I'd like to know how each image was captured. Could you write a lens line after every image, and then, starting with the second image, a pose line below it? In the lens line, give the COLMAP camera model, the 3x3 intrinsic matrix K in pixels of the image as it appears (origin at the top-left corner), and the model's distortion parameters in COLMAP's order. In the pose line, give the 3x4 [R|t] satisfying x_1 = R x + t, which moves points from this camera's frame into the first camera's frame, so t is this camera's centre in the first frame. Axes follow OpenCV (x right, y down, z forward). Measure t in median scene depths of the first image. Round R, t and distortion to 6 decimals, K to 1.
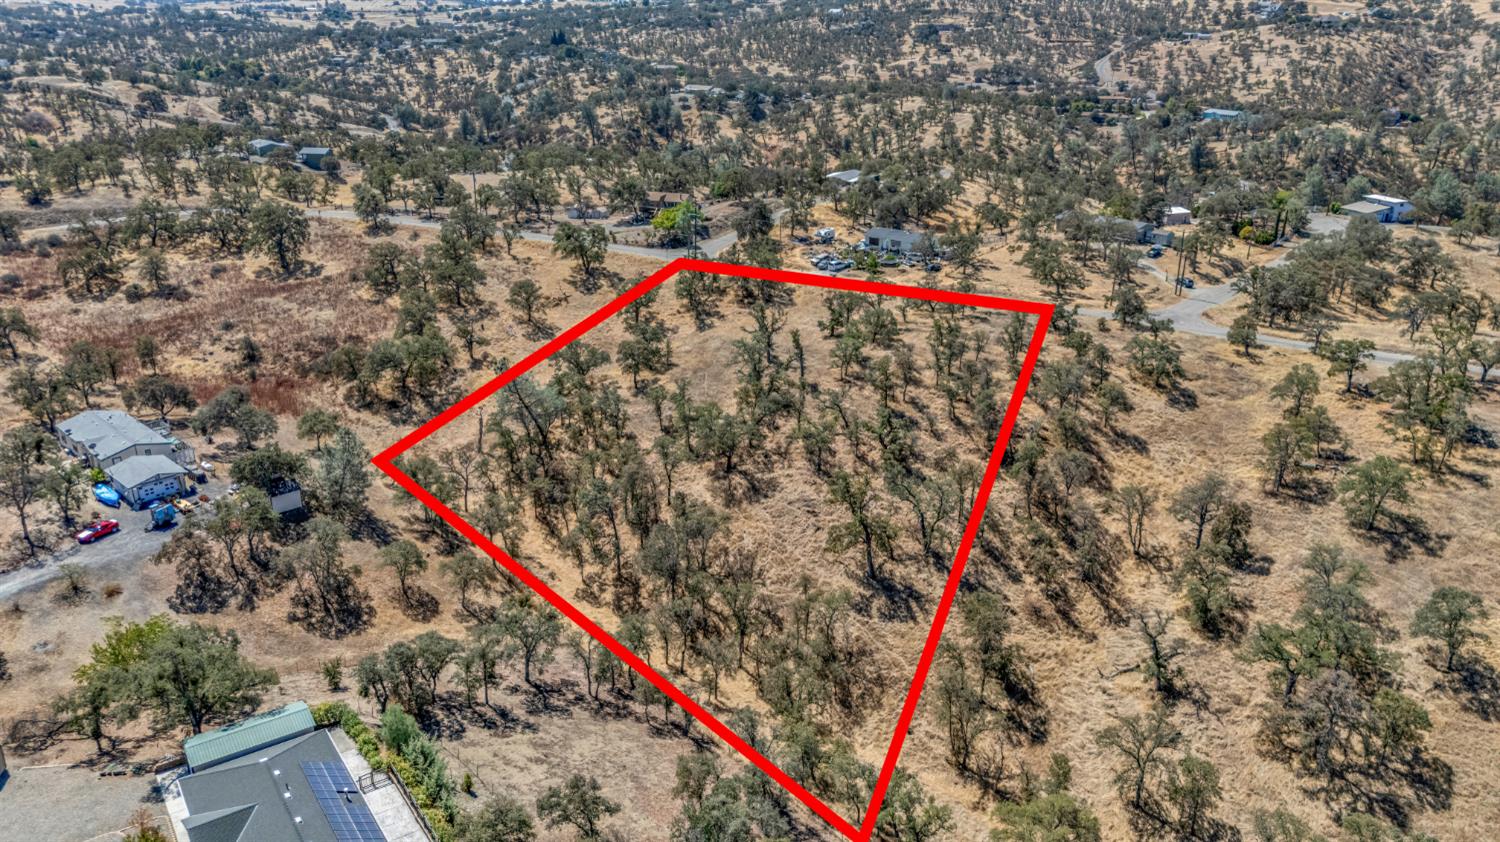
lens RADIAL K [[1105.6, 0, 749.7], [0, 1105.6, 416.0], [0, 0, 1]] dist [0.066219, -0.062155]
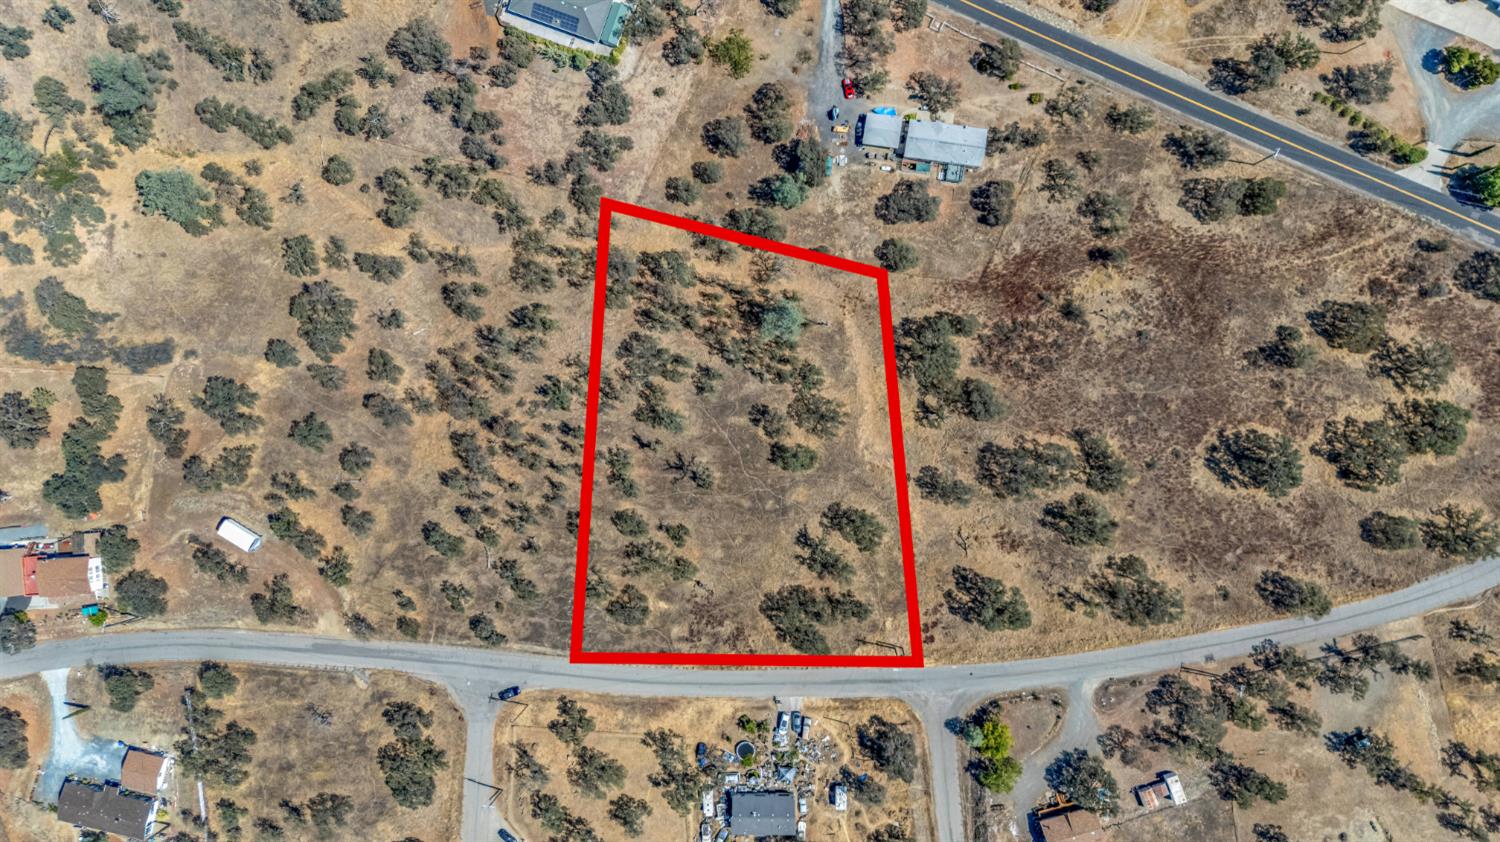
lens RADIAL K [[1100.1, 0, 750.0], [0, 1100.1, 421.0], [0, 0, 1]] dist [0.067258, -0.059851]
pose [[-0.820890, 0.569753, 0.038995, -0.091610], [-0.158843, -0.293378, 0.942708, -0.947583], [0.548551, 0.767666, 0.331332, 0.358425]]
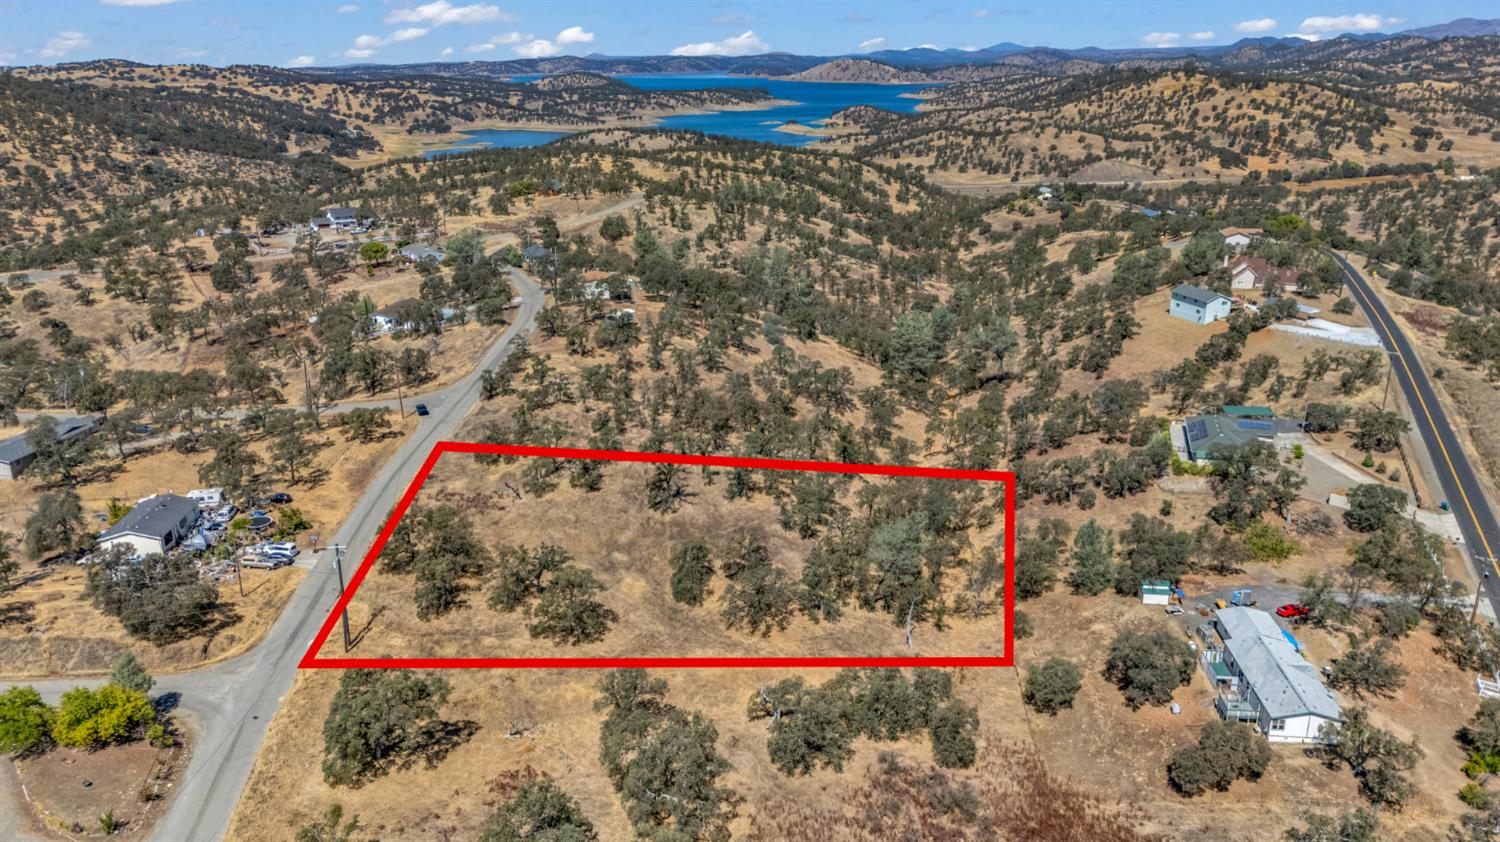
lens RADIAL K [[1100.1, 0, 750.0], [0, 1100.1, 421.0], [0, 0, 1]] dist [0.067258, -0.059851]
pose [[-0.616073, -0.249614, 0.747093, -0.539218], [0.278752, 0.817995, 0.503171, -0.421425], [-0.736717, 0.518243, -0.434364, 0.934517]]
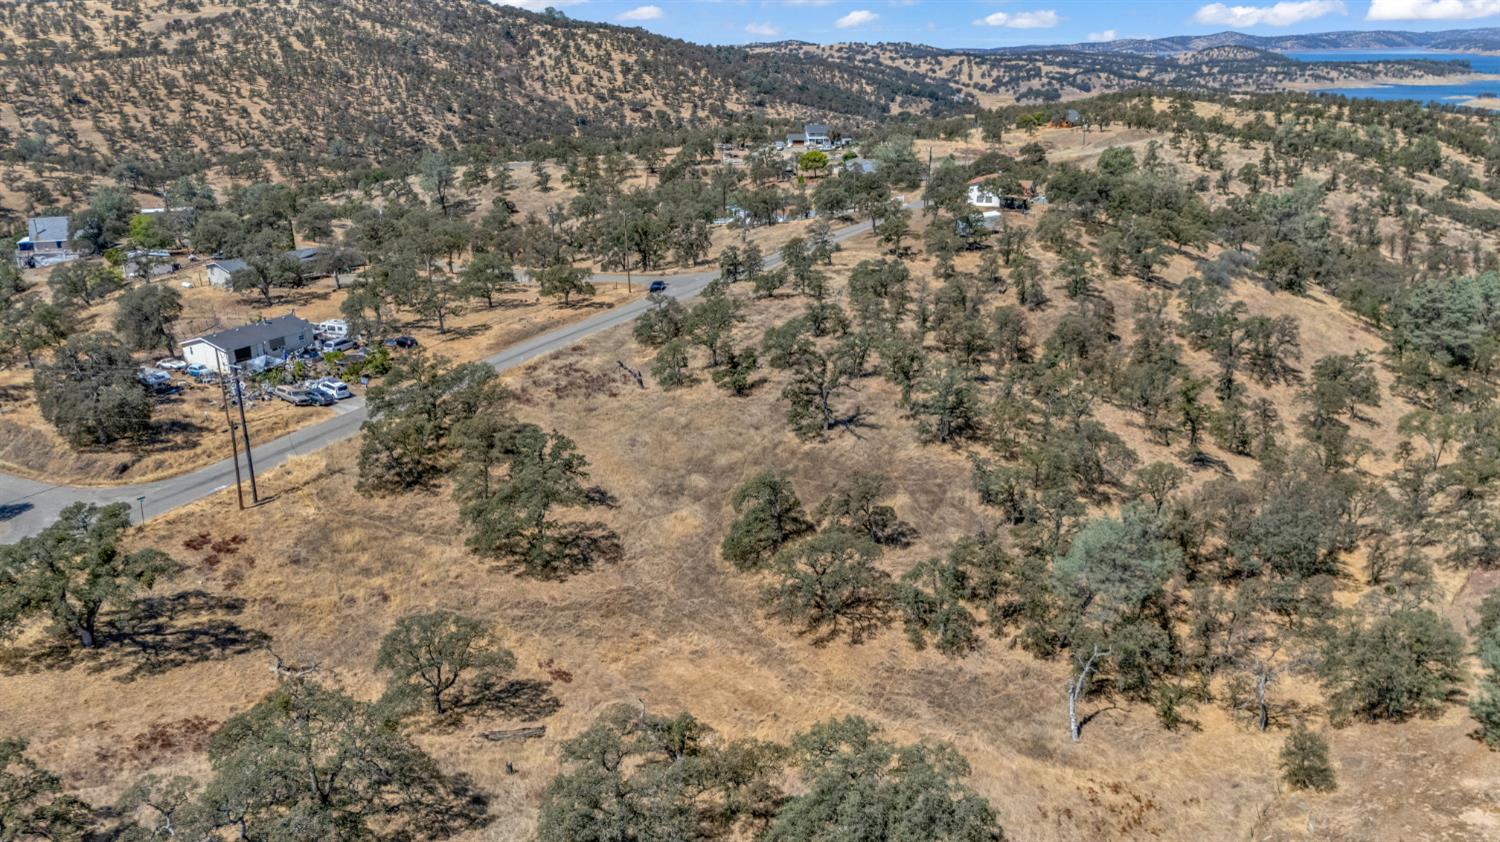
lens RADIAL K [[1100.1, 0, 750.0], [0, 1100.1, 421.0], [0, 0, 1]] dist [0.067258, -0.059851]
pose [[-0.120545, -0.325489, 0.937831, -0.440145], [0.357862, 0.866951, 0.346887, -0.219053], [-0.925961, 0.377429, 0.011974, 0.715850]]
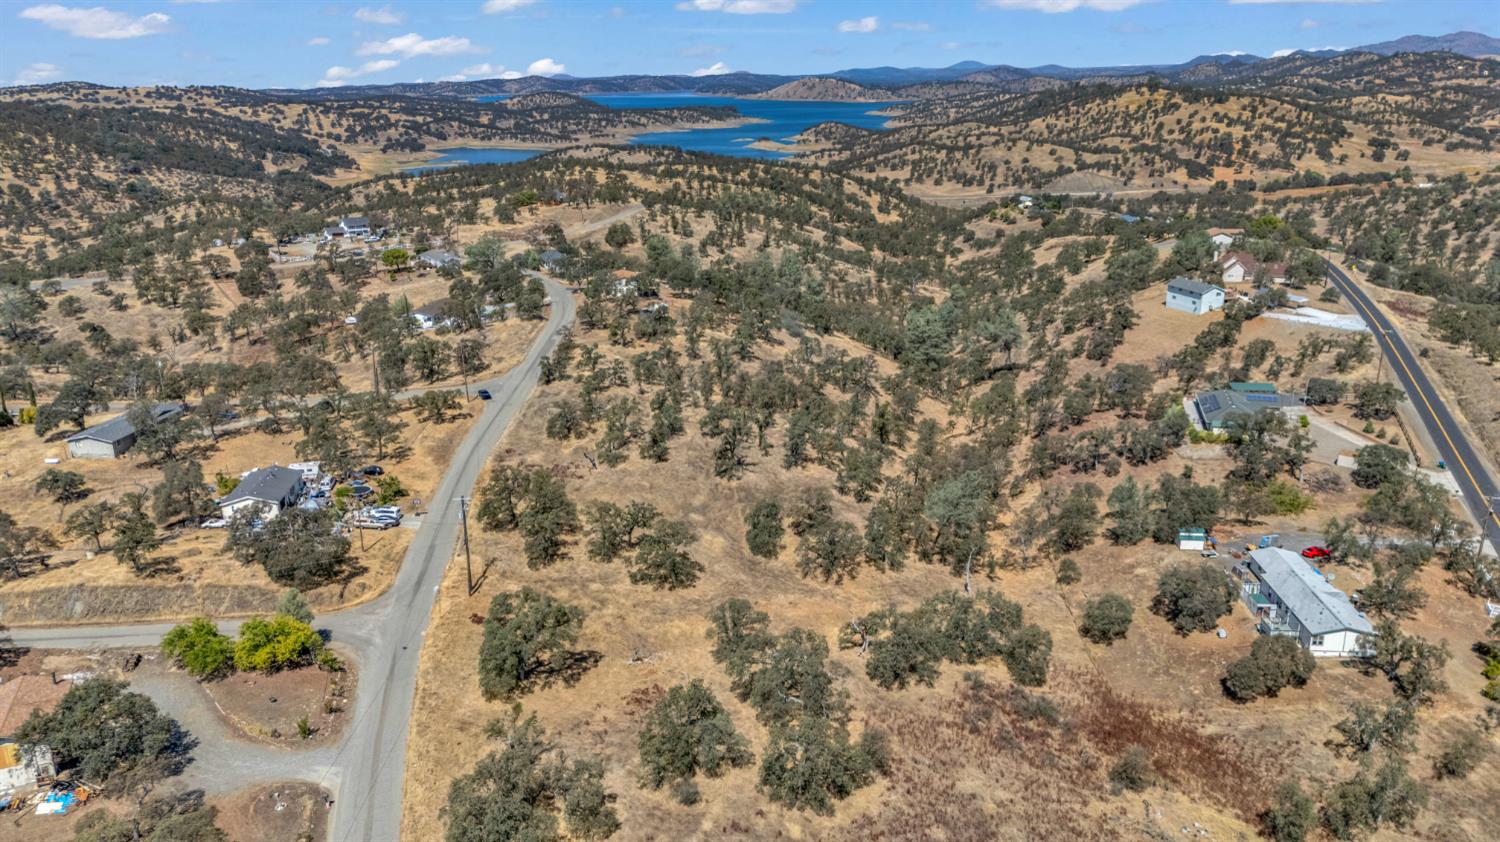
lens RADIAL K [[1100.1, 0, 750.0], [0, 1100.1, 421.0], [0, 0, 1]] dist [0.067258, -0.059851]
pose [[-0.639926, -0.228938, 0.733541, -0.548576], [0.276748, 0.821871, 0.497935, -0.440517], [-0.716872, 0.521647, -0.462579, 1.018052]]
